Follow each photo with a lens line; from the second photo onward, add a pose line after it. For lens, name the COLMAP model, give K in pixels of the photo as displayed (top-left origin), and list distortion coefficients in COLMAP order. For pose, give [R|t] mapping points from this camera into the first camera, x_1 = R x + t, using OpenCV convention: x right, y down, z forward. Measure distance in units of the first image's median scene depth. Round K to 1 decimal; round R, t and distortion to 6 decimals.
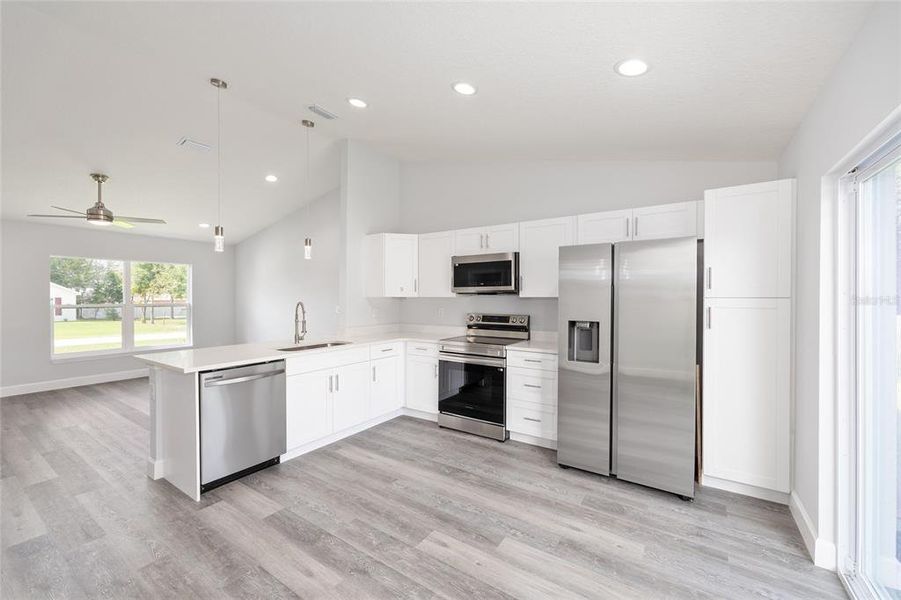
lens RADIAL K [[358.7, 0, 448.5], [0, 358.7, 299.9], [0, 0, 1]] dist [-0.002252, -0.000159]
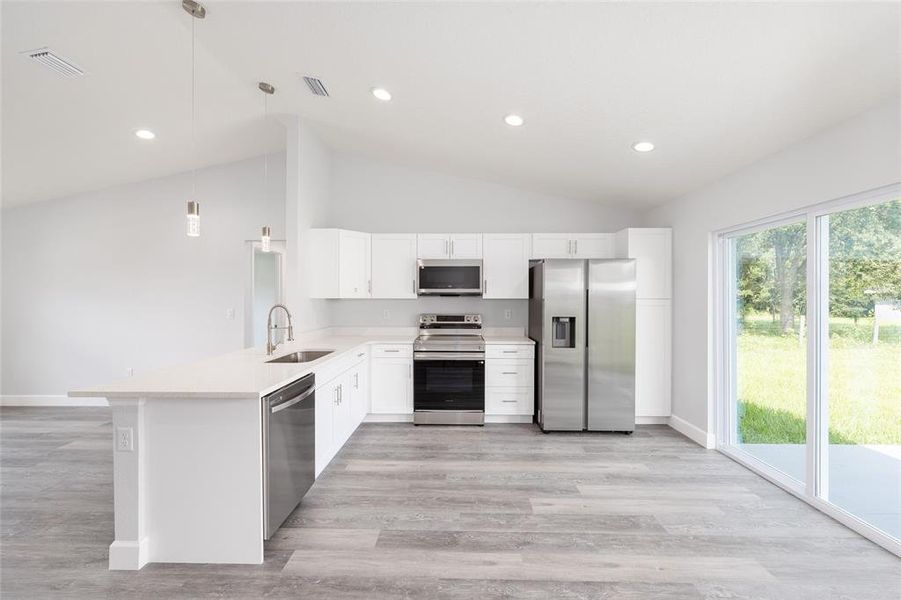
lens RADIAL K [[358.7, 0, 448.5], [0, 358.7, 299.9], [0, 0, 1]] dist [-0.002252, -0.000159]
pose [[0.846312, -0.001924, 0.532684, -0.610278], [0.003257, 0.999993, -0.001563, -0.002083], [-0.532678, 0.003058, 0.846313, 0.103254]]
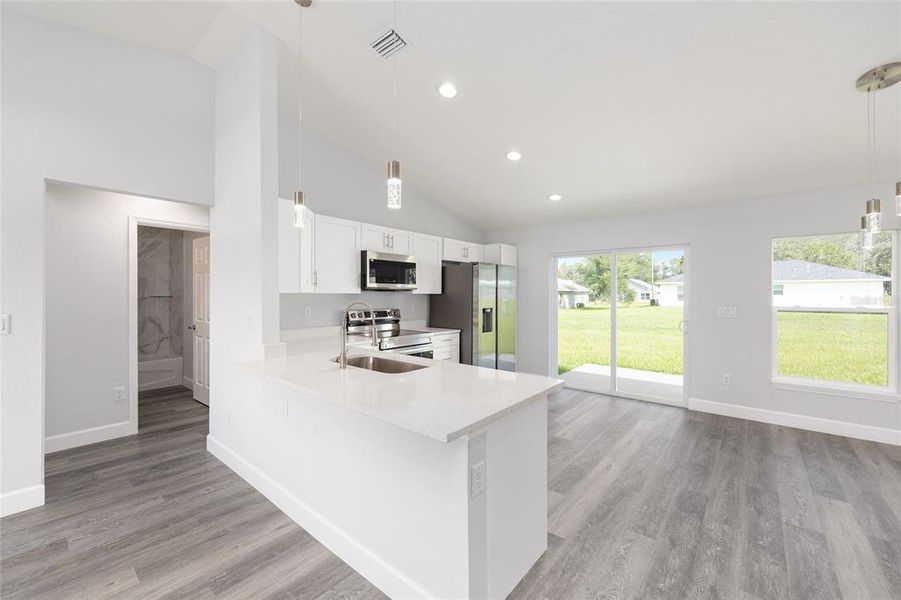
lens RADIAL K [[366.5, 0, 448.2], [0, 366.5, 295.1], [0, 0, 1]] dist [0.002795, 0.000423]
pose [[0.110294, -0.005164, 0.993886, -1.227248], [0.002215, 0.999985, 0.004950, -0.010602], [-0.993896, 0.001655, 0.110304, 0.894474]]
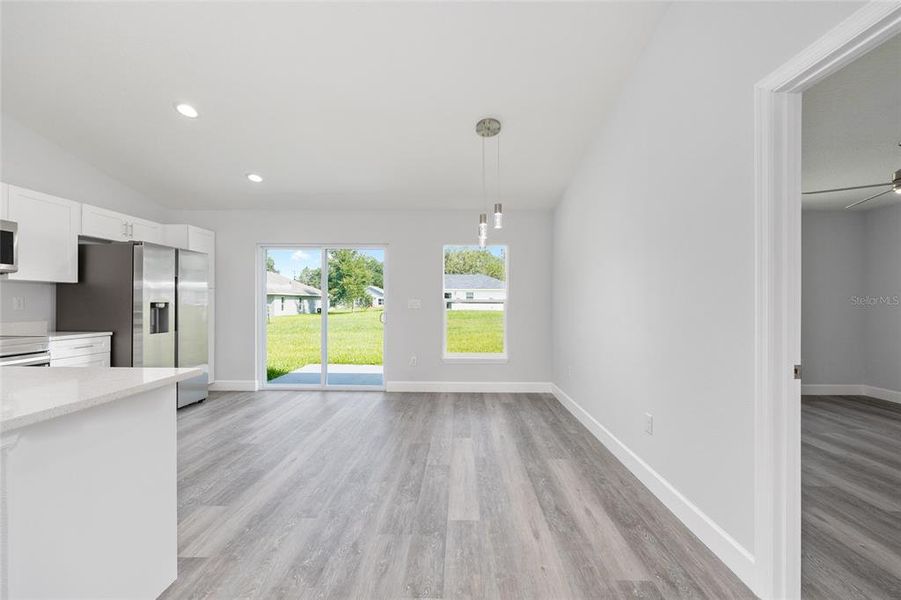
lens RADIAL K [[373.5, 0, 450.5], [0, 373.5, 300.0], [0, 0, 1]] dist [0.011972, -0.000279]
pose [[-0.531784, -0.001965, 0.846878, -1.228558], [0.000551, 0.999996, 0.002666, 0.042726], [-0.846880, 0.001885, -0.531781, 0.747475]]
